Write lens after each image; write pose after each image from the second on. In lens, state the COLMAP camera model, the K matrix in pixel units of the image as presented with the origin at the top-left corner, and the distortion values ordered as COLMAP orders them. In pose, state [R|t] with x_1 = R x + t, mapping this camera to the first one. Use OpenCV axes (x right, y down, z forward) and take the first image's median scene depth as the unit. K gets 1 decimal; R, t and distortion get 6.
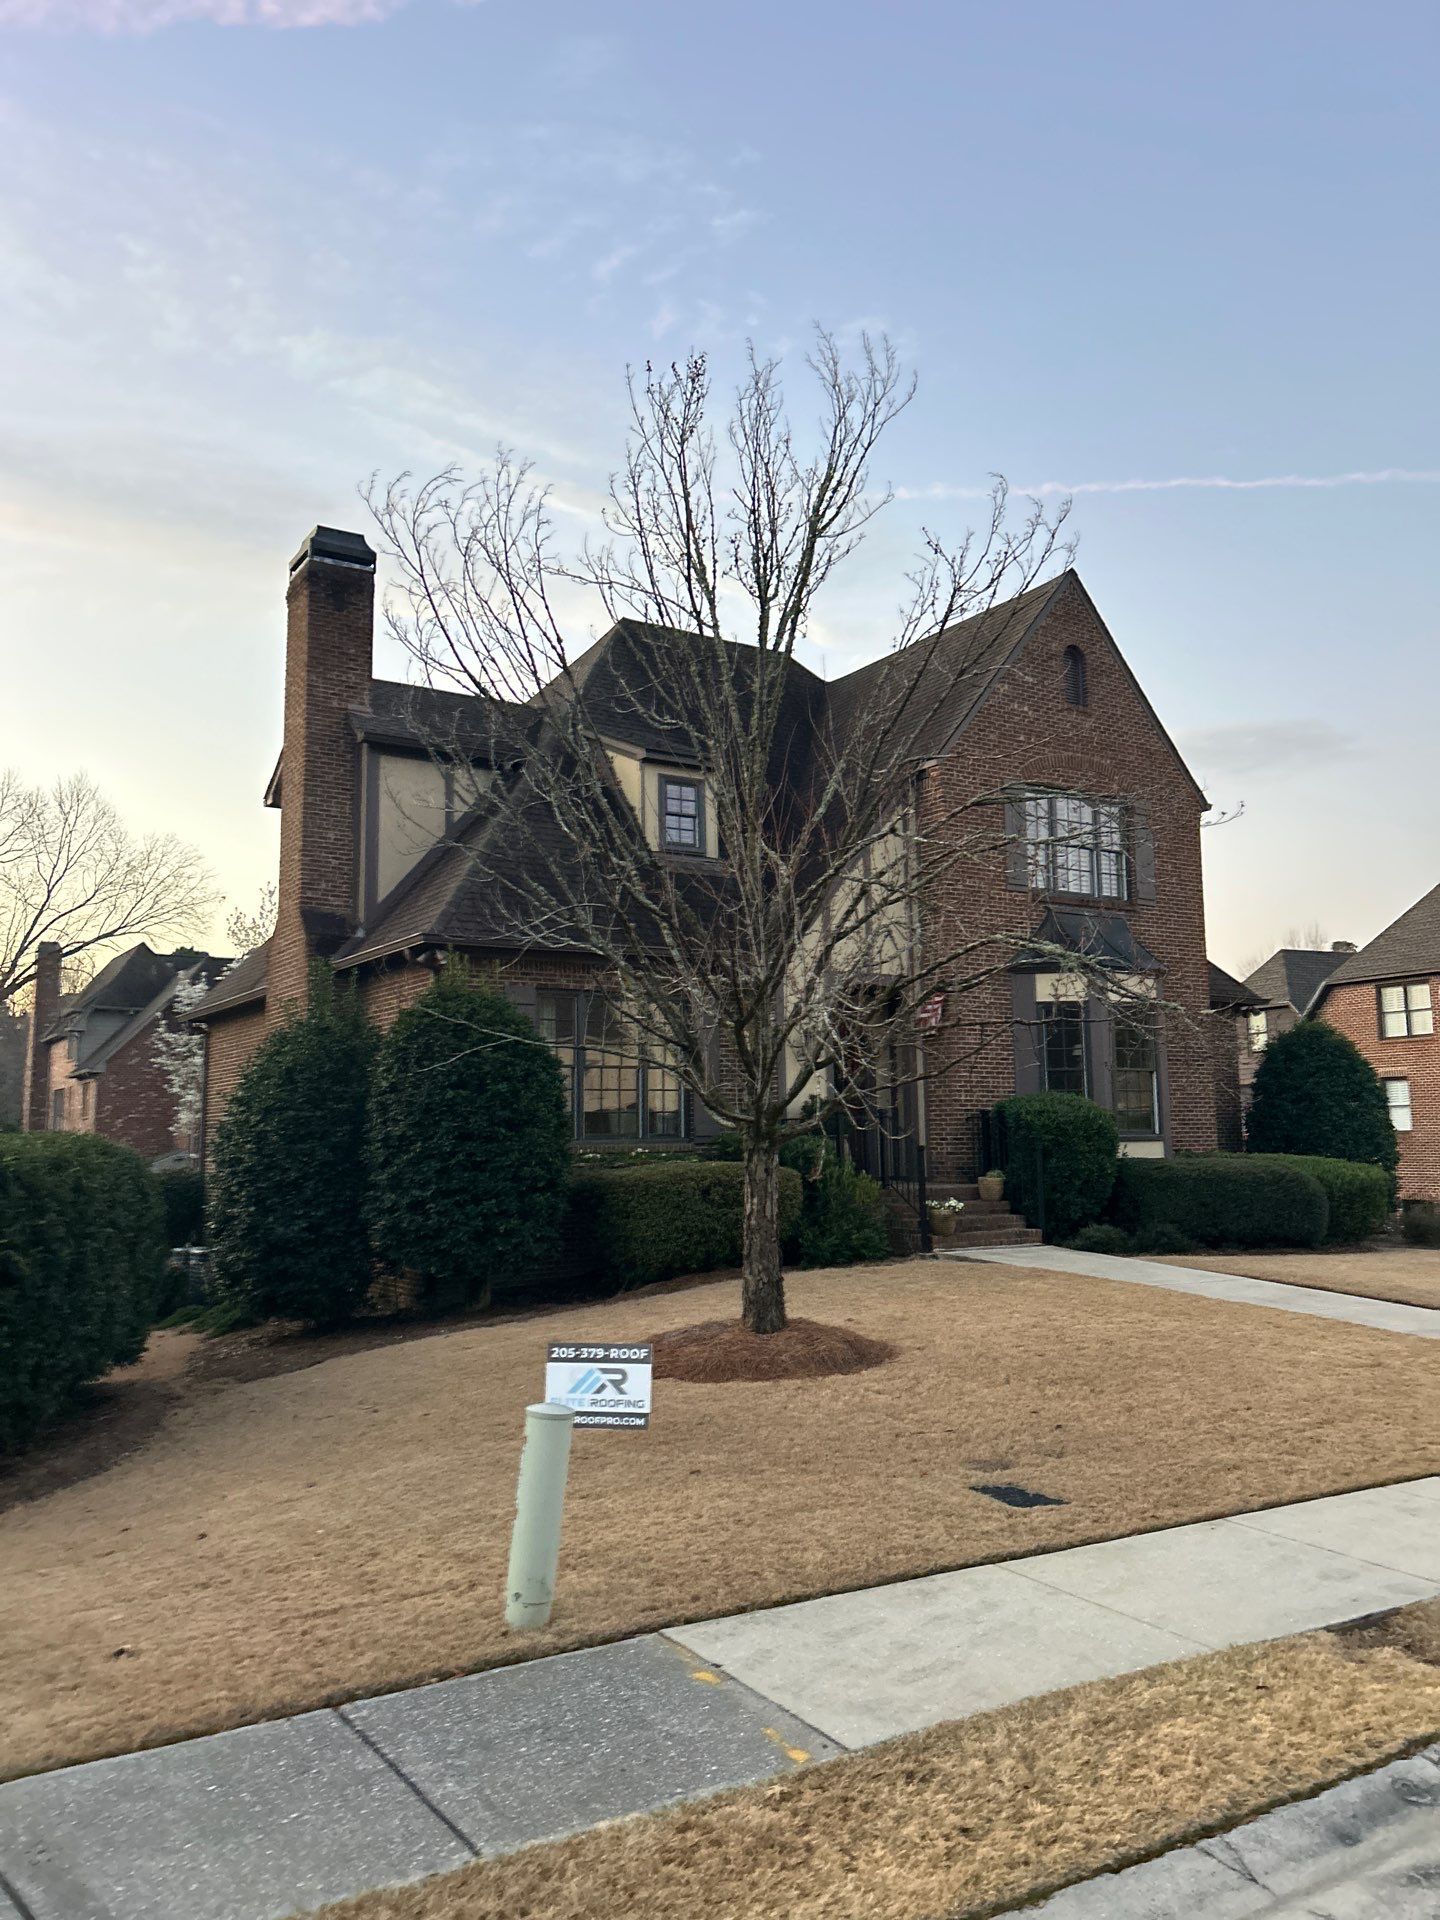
lens RADIAL K [[1431.4, 0, 737.8], [0, 1431.4, 958.5], [0, 0, 1]] dist [0.054713, -0.054002]
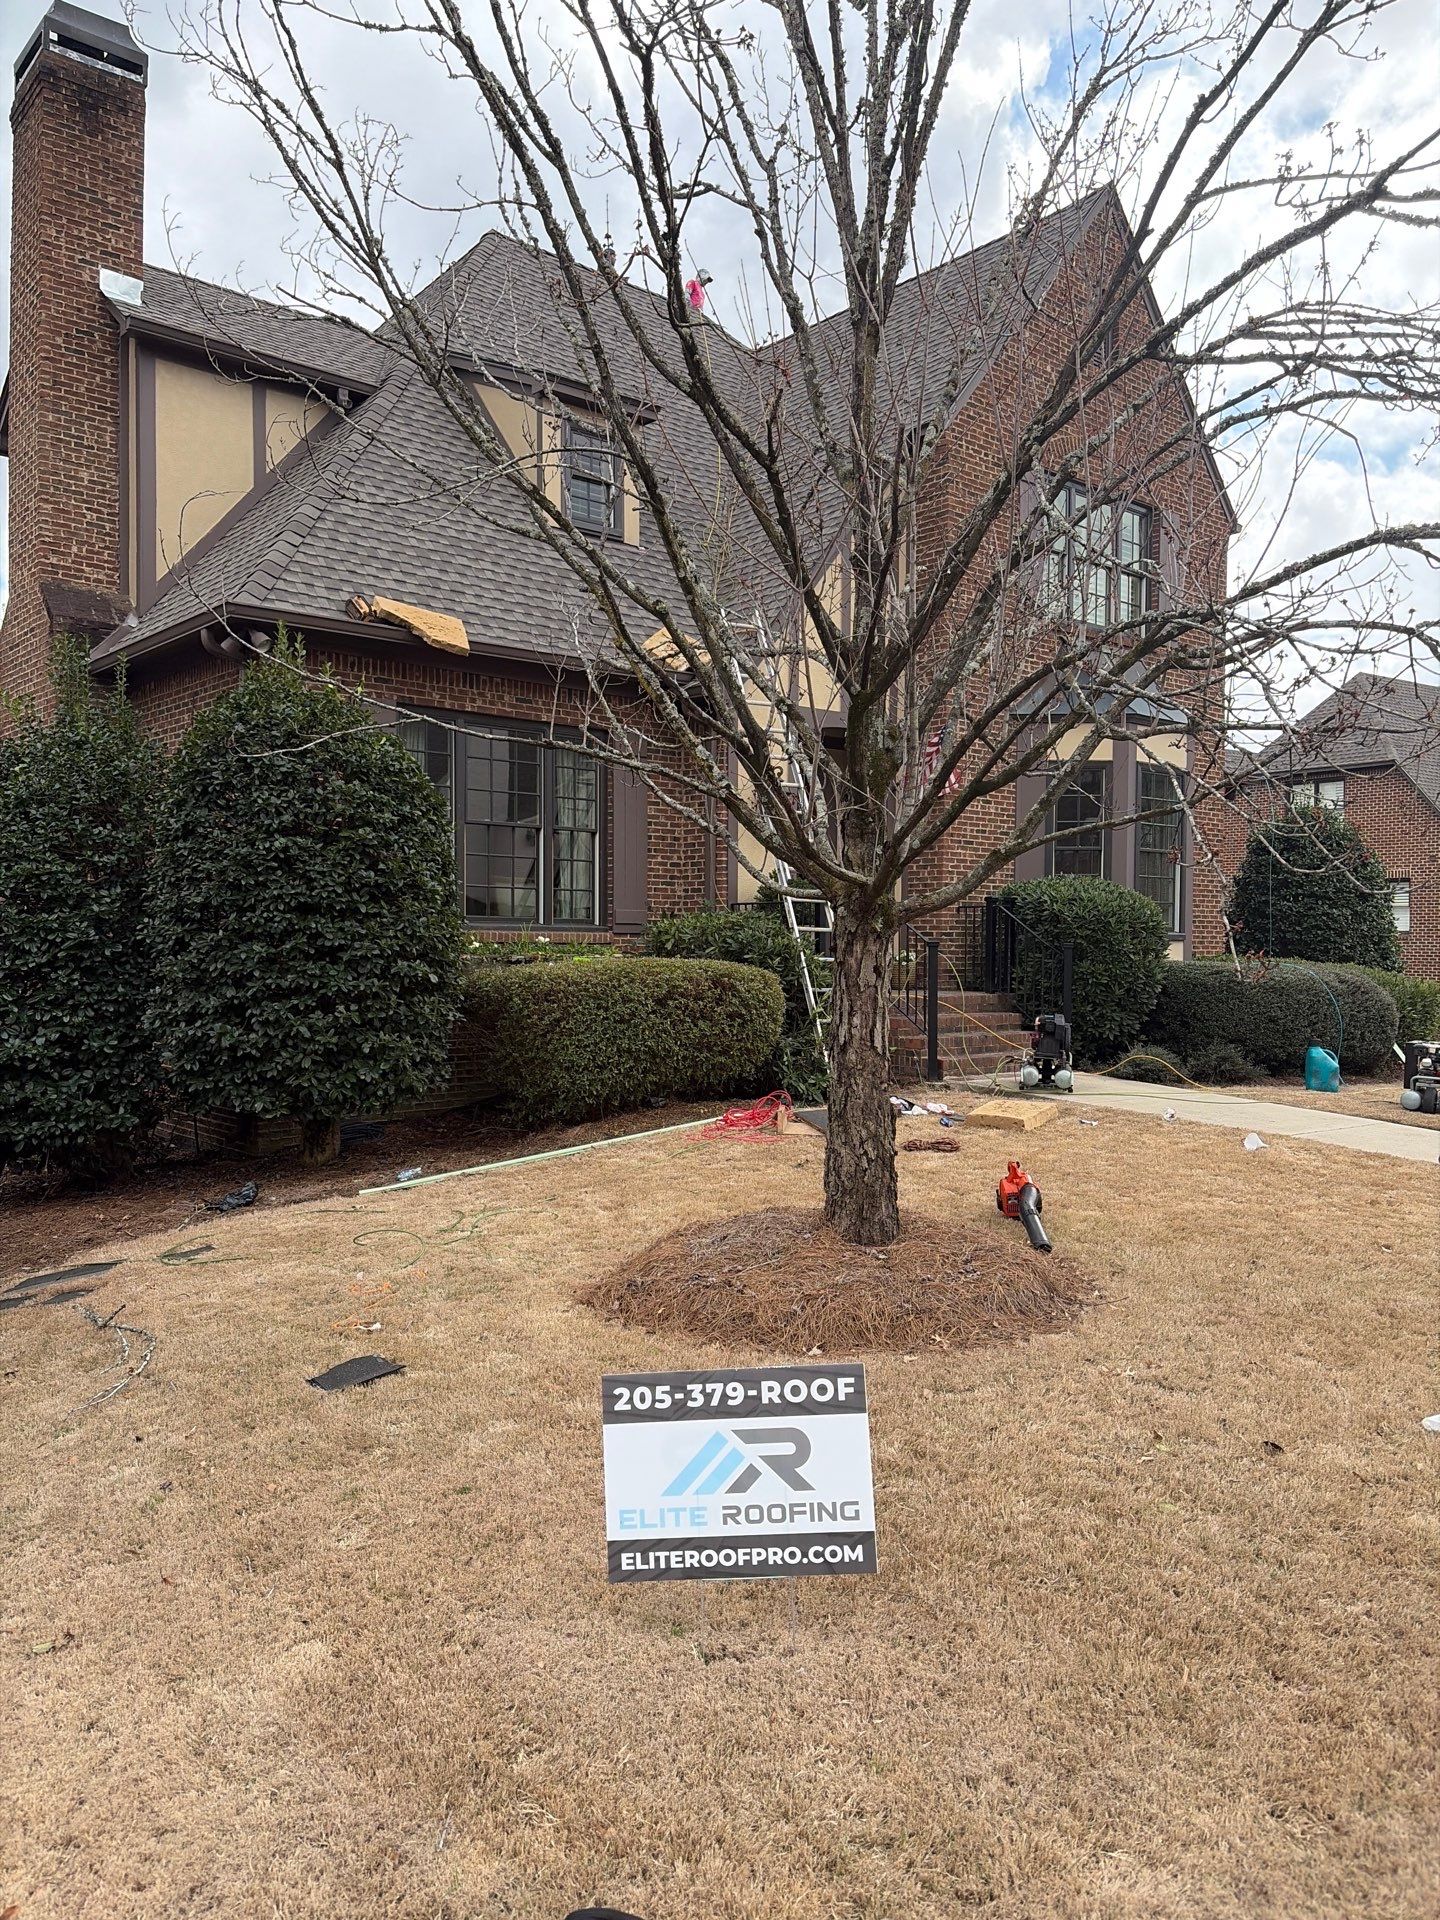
lens RADIAL K [[1431.9, 0, 720.5], [0, 1431.9, 970.4], [0, 0, 1]] dist [0.061838, -0.080780]
pose [[0.991991, 0.018693, 0.124914, -0.069202], [-0.036657, 0.989029, 0.143104, 0.042257], [-0.120869, -0.146537, 0.981793, 0.271784]]
